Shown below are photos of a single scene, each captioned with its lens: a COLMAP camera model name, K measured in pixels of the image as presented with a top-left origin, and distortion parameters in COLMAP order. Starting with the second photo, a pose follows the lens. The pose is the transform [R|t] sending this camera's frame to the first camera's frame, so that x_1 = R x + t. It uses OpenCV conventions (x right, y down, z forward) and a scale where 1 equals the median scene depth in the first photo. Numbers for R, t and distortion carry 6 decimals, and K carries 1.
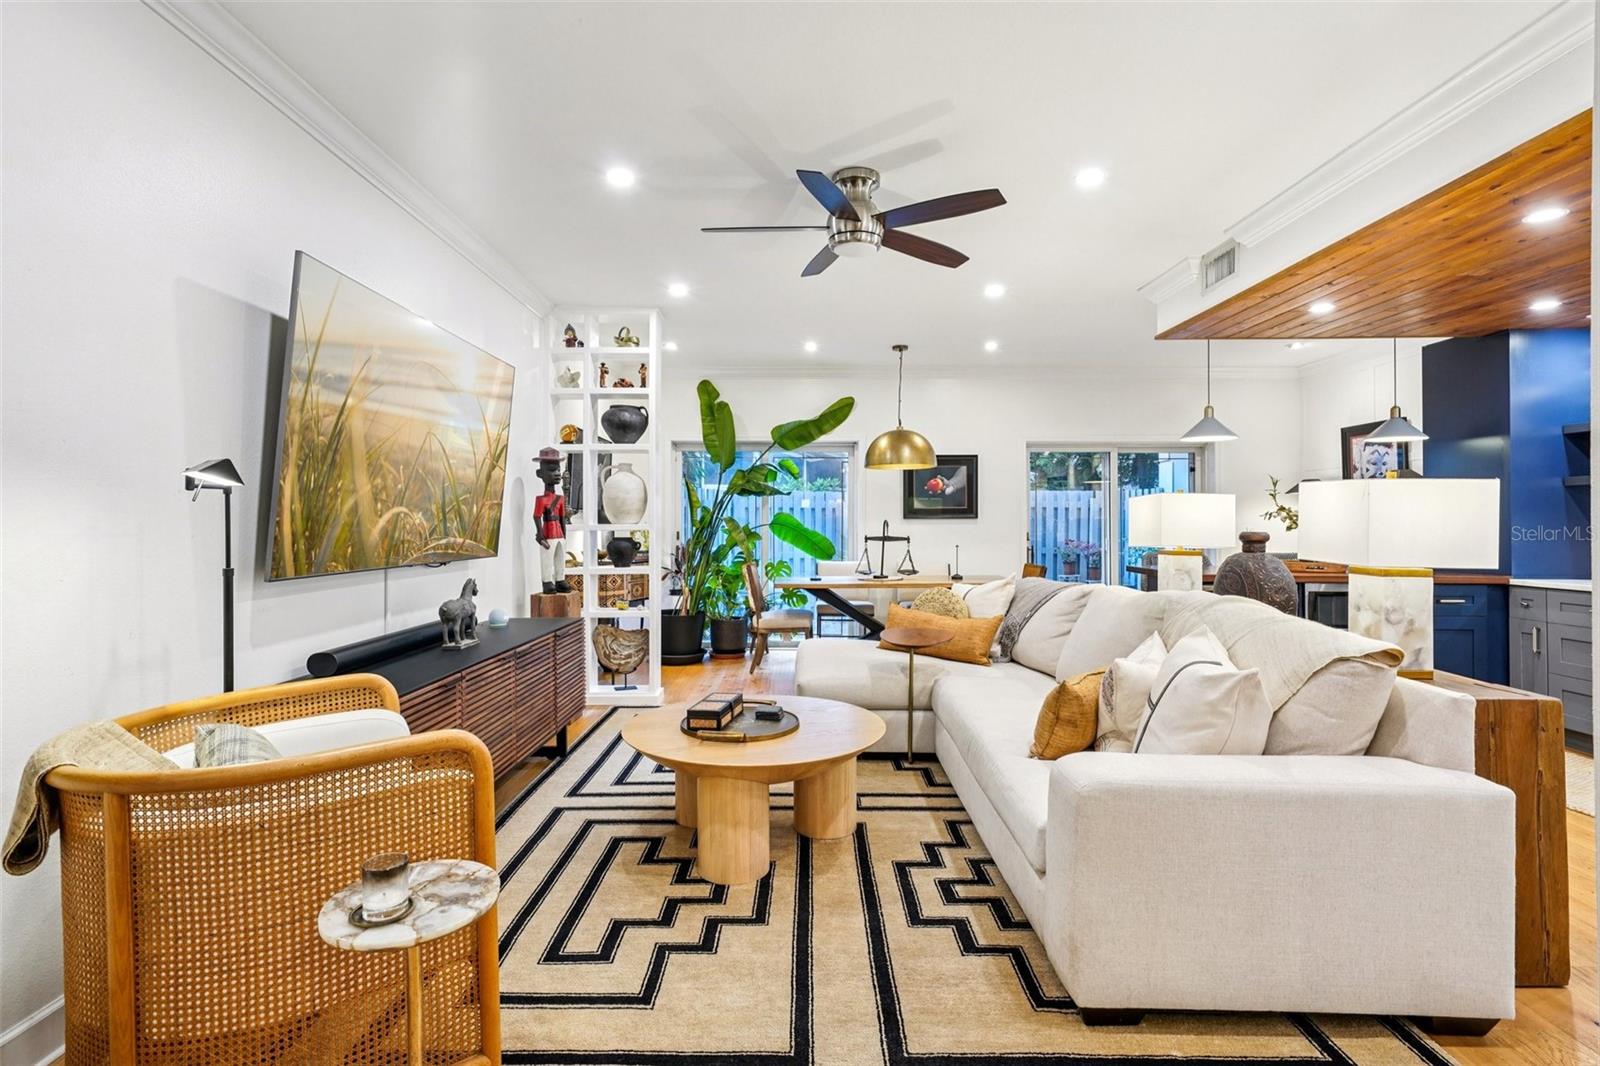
lens RADIAL K [[748.5, 0, 792.3], [0, 748.5, 549.2], [0, 0, 1]] dist [-0.006757, 0.007508]
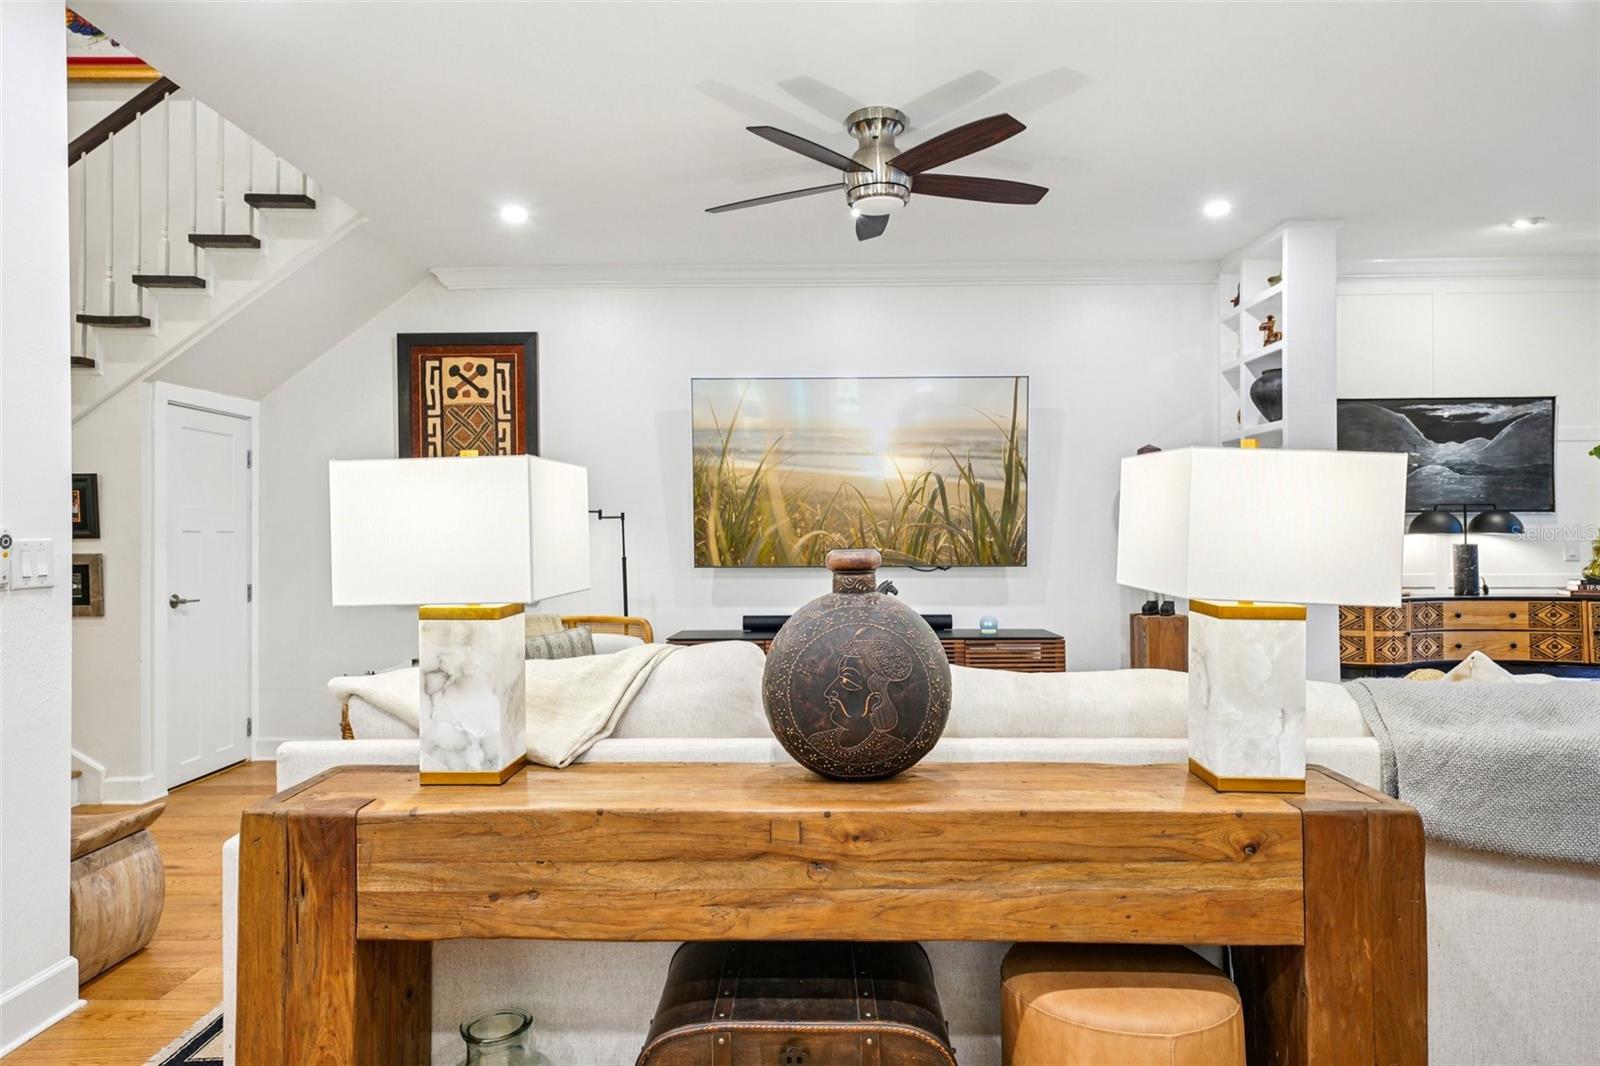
lens RADIAL K [[976.4, 0, 809.2], [0, 976.4, 528.1], [0, 0, 1]] dist [0.017192, 0.005646]
pose [[-0.007859, -0.007999, -0.999937, 0.785827], [-0.029656, 0.999530, -0.007762, -0.020055], [0.999529, 0.029593, -0.008092, 0.608023]]
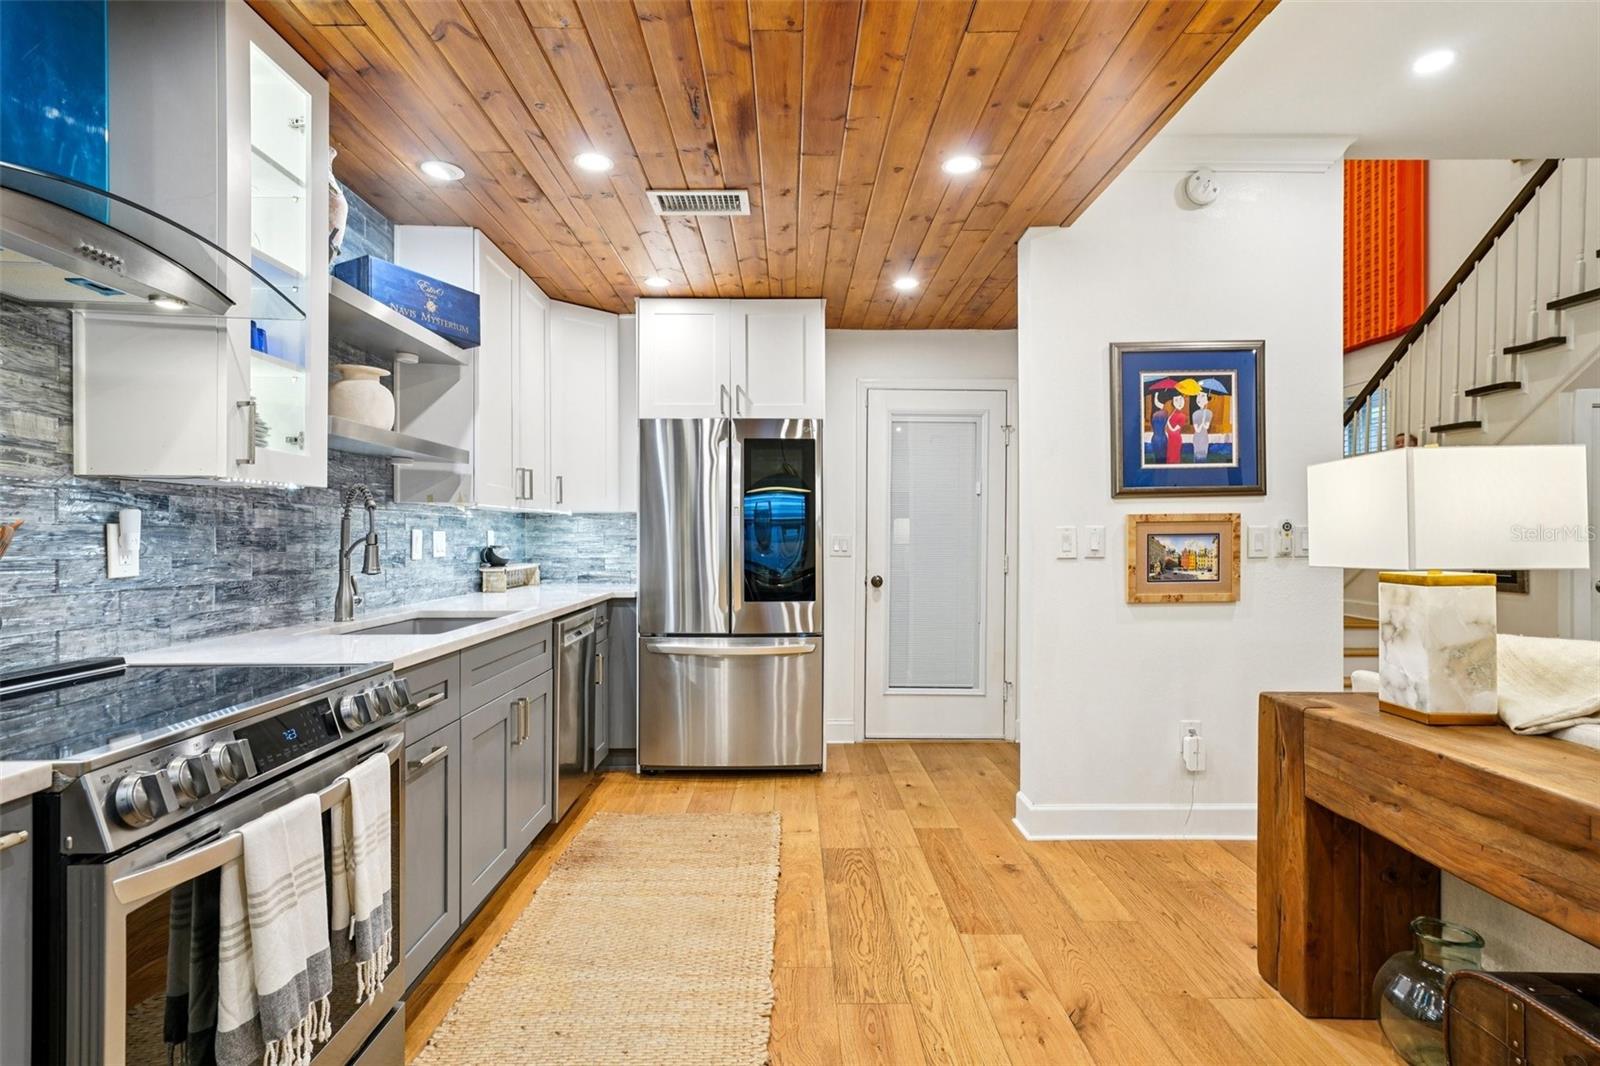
lens RADIAL K [[798.9, 0, 796.6], [0, 798.9, 537.7], [0, 0, 1]] dist [0.001560, 0.004393]
pose [[-0.999947, -0.002243, -0.010027, 0.701131], [-0.002604, 0.999346, 0.036063, -0.018713], [0.009940, 0.036087, -0.999299, 0.853071]]
